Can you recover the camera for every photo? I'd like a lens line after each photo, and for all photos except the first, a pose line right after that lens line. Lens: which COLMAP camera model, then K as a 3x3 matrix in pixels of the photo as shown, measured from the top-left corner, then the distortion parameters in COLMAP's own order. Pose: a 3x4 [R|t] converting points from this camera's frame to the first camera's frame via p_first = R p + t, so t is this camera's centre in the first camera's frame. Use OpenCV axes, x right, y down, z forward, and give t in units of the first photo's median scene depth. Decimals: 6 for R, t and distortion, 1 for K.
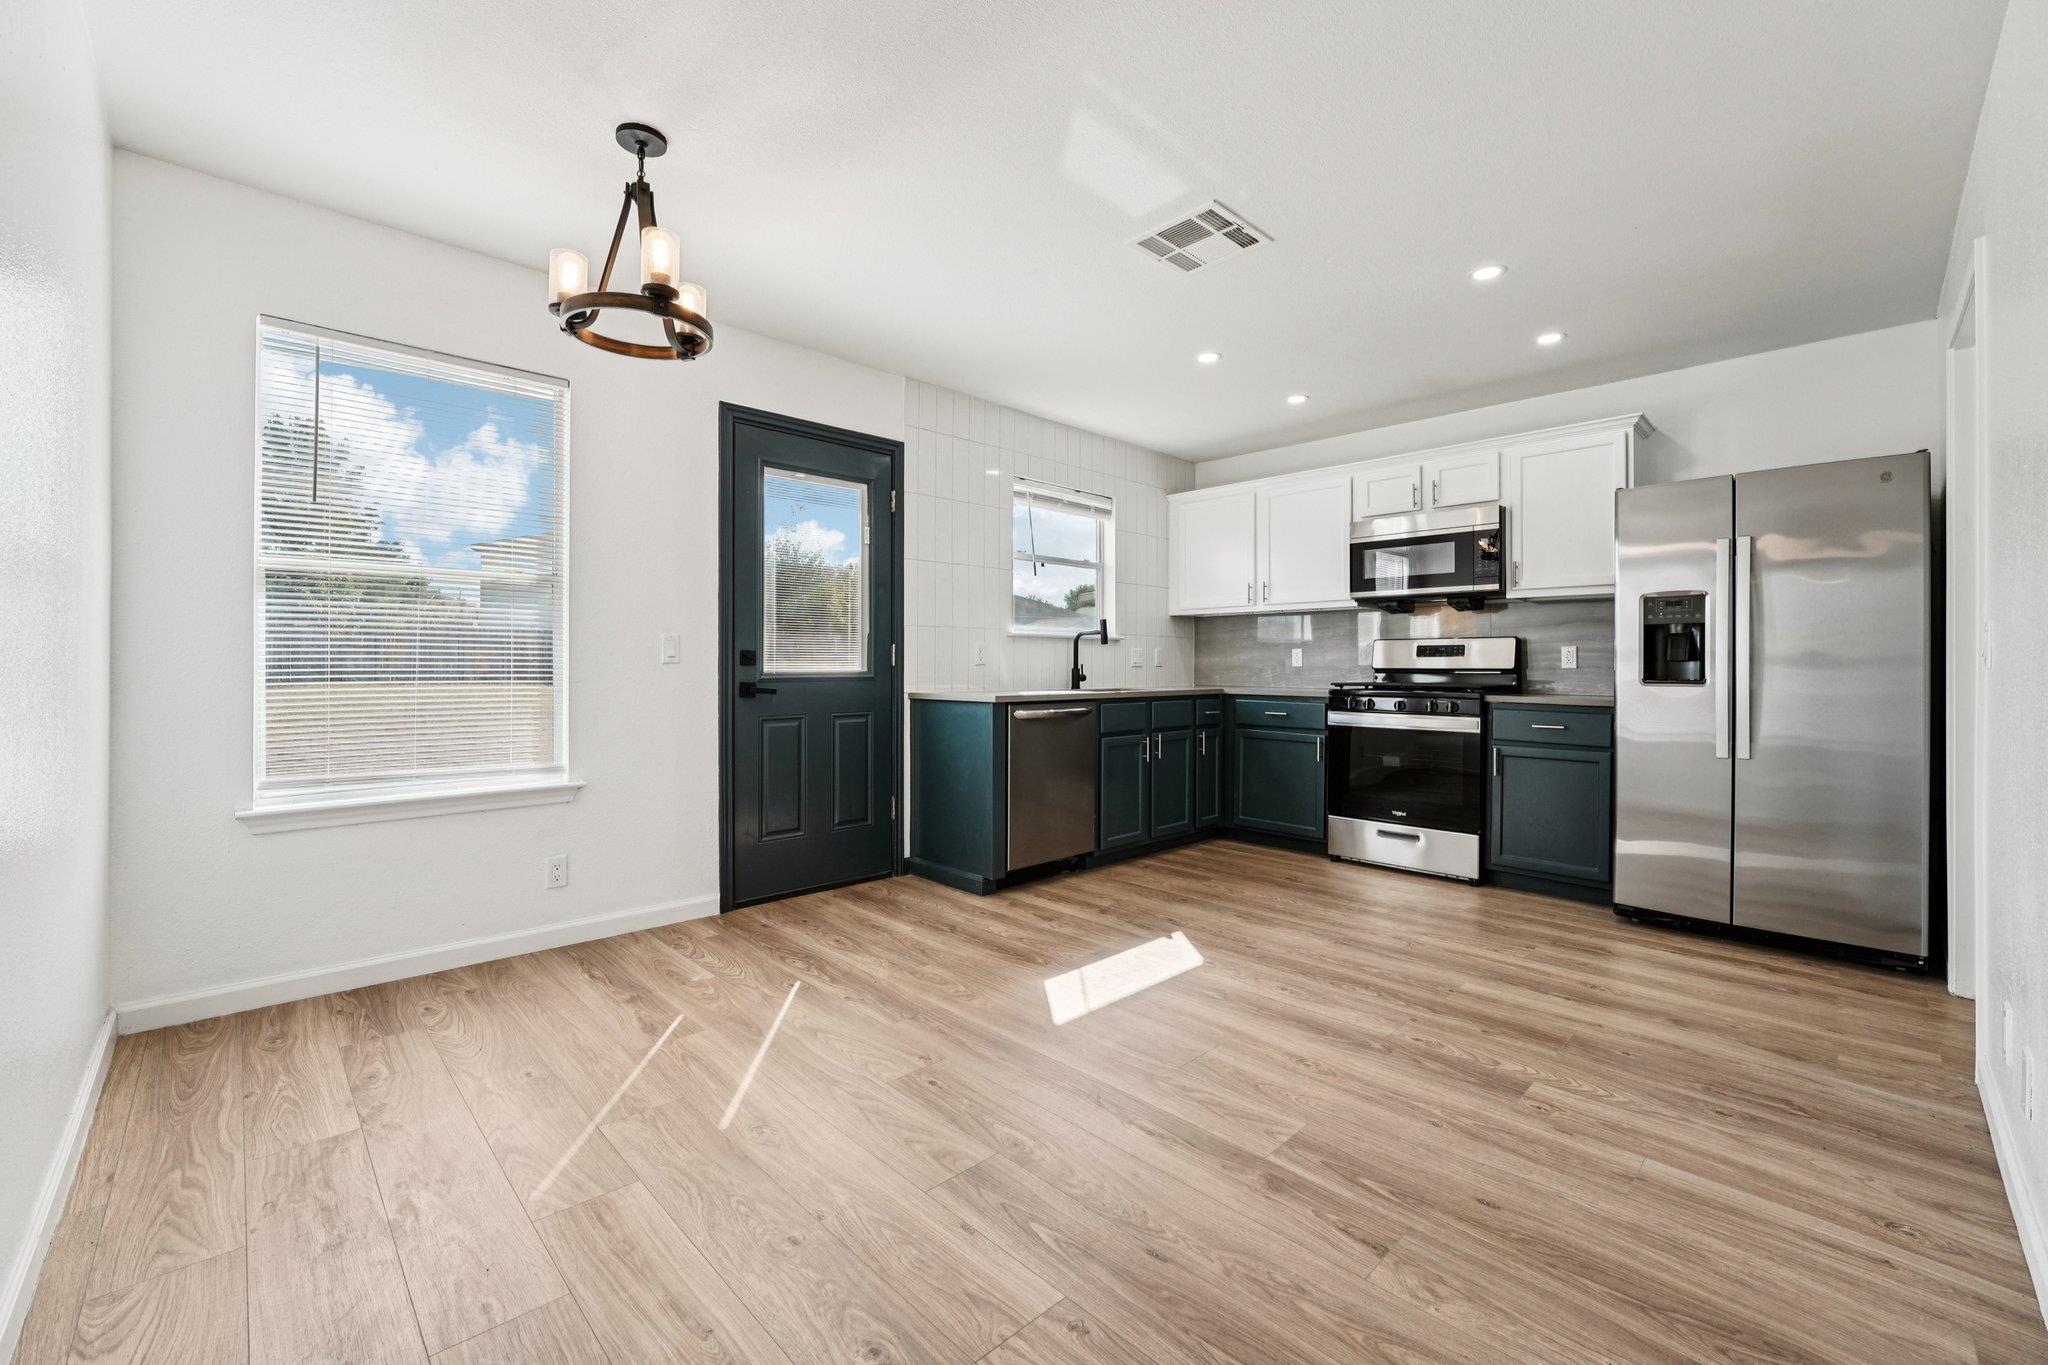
lens RADIAL K [[835.1, 0, 1024.0], [0, 835.1, 682.5], [0, 0, 1]] dist [-0.041463, 0.000023]
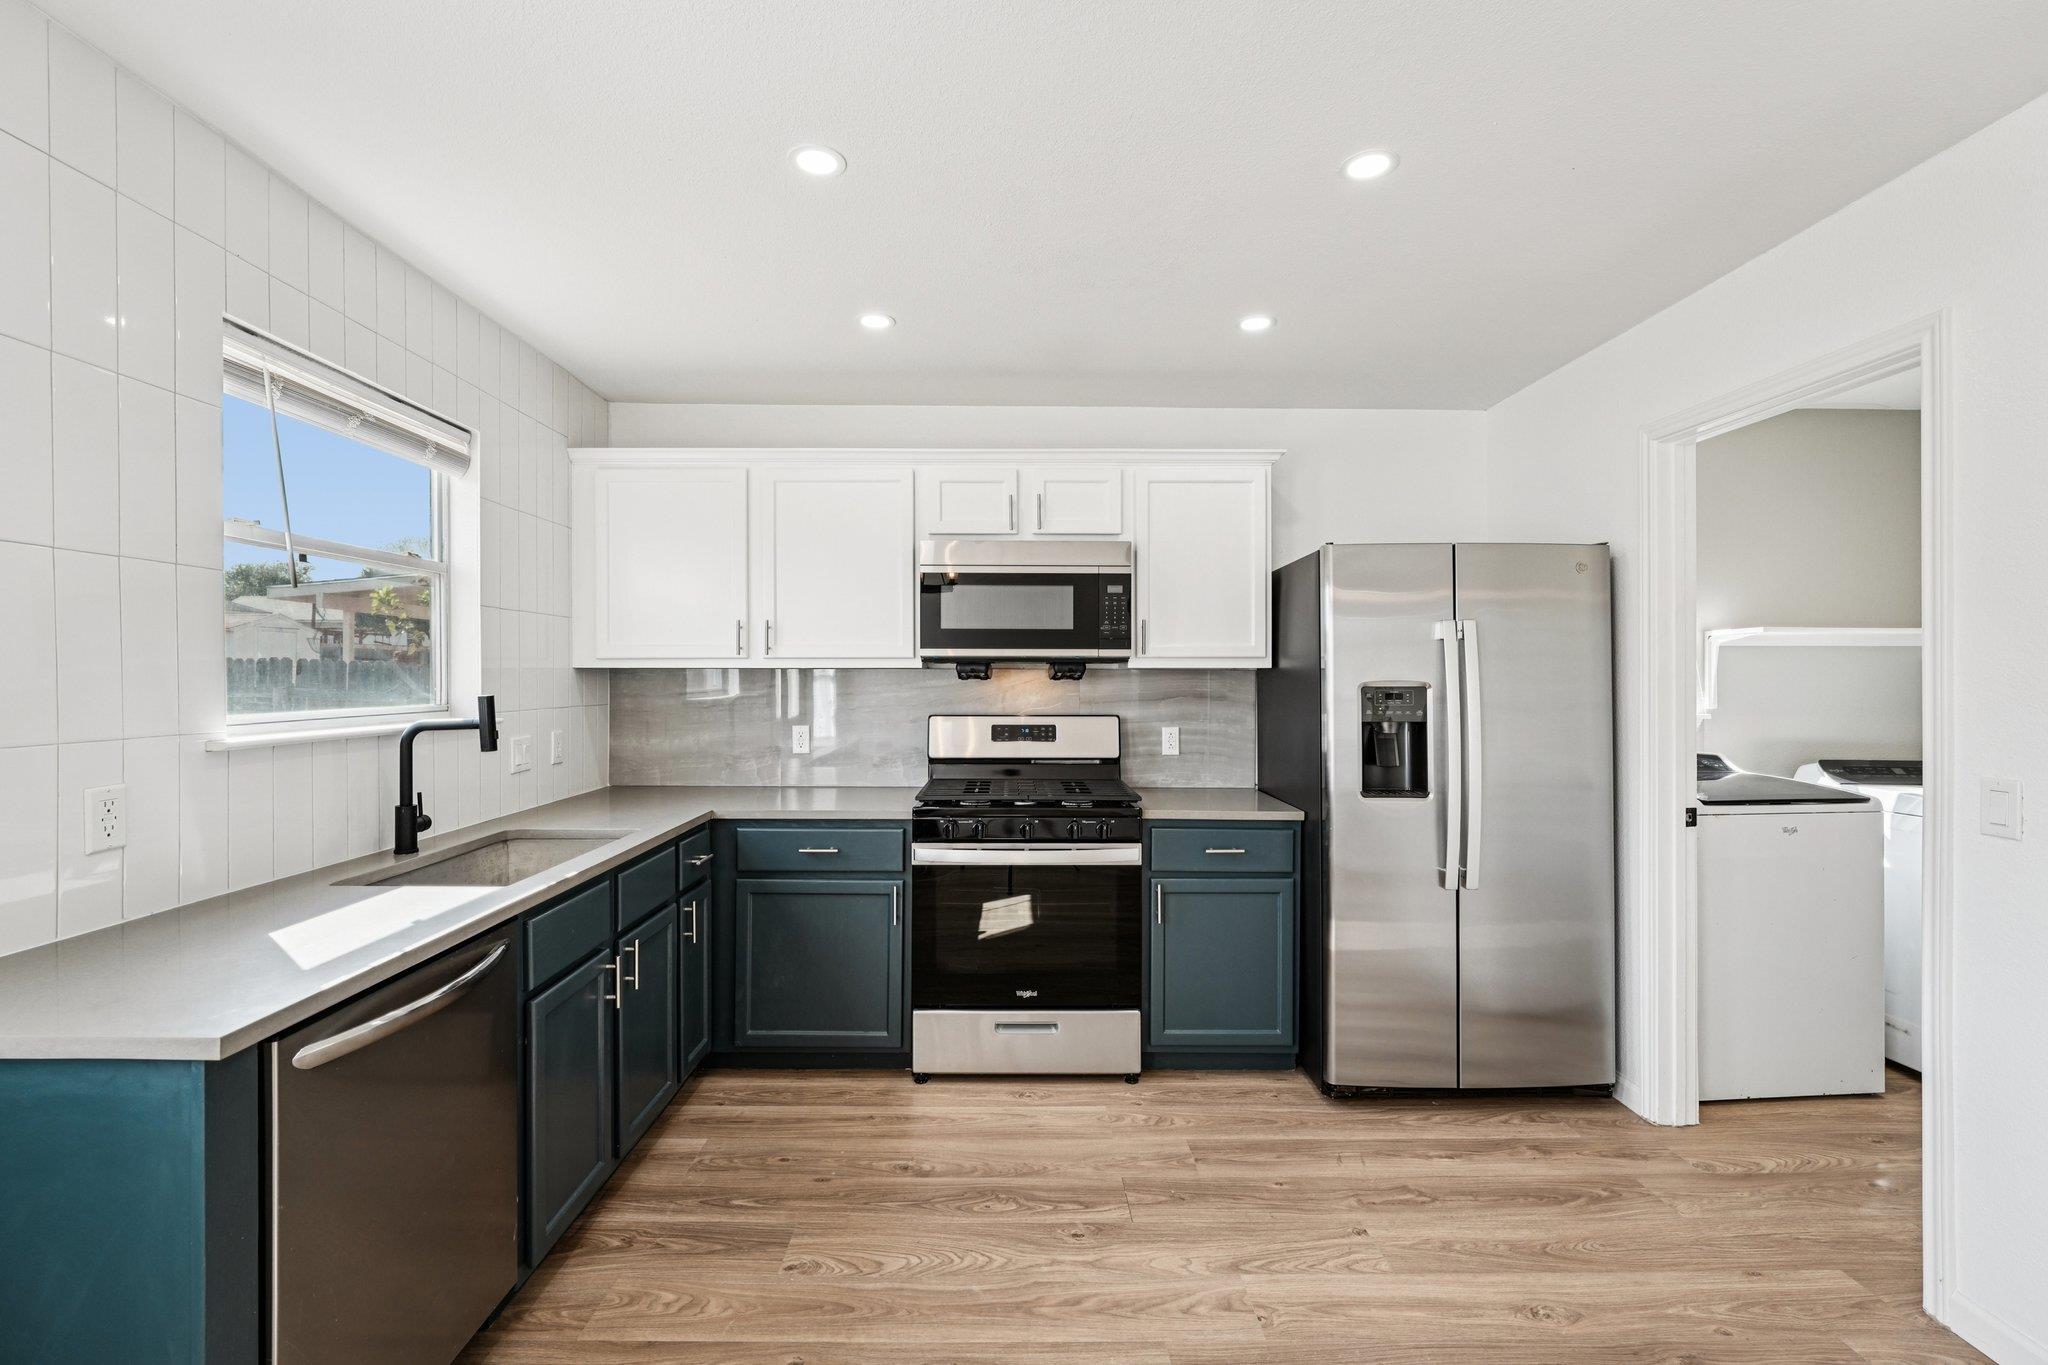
lens RADIAL K [[871.1, 0, 1024.0], [0, 871.1, 682.5], [0, 0, 1]] dist [-0.023328, 0.000039]
pose [[0.687903, -0.003717, 0.725793, -0.044423], [0.012570, 0.999898, -0.006793, -0.079360], [-0.725694, 0.013796, 0.687880, 0.495202]]
